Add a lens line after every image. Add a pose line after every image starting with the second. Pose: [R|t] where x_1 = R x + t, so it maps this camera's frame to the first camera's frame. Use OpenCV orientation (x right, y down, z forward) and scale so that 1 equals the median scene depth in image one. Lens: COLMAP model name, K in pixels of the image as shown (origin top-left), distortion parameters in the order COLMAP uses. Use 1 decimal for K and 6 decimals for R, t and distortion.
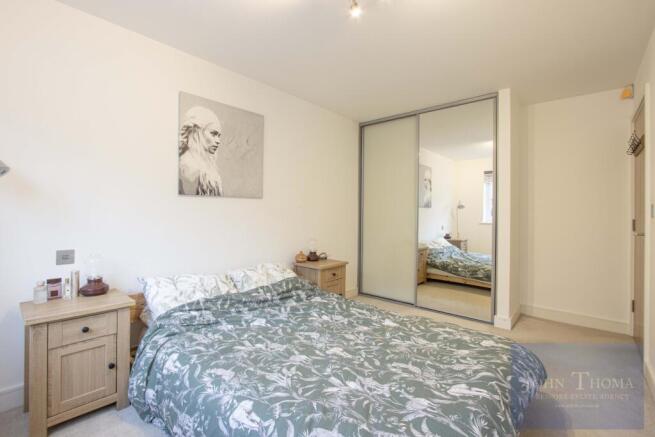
lens RADIAL K [[302.9, 0, 324.8], [0, 302.9, 212.4], [0, 0, 1]] dist [-0.015255, 0.002367]
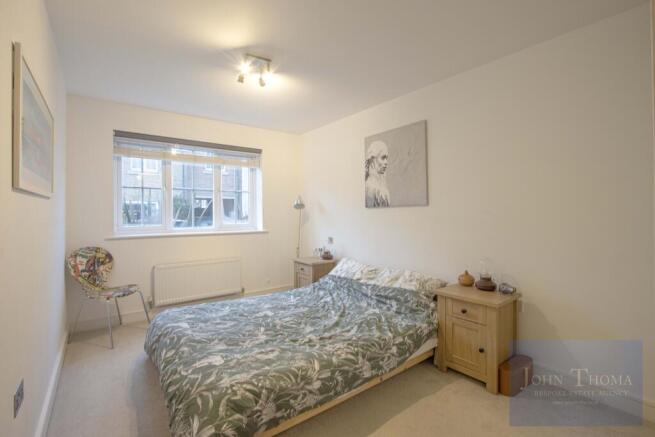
lens RADIAL K [[302.9, 0, 324.9], [0, 302.9, 218.5], [0, 0, 1]] dist [-0.015255, 0.002367]
pose [[-0.184179, -0.008789, -0.982853, 0.929790], [-0.010969, 0.999916, -0.006886, 0.005323], [0.982832, 0.009513, -0.184260, 0.998806]]
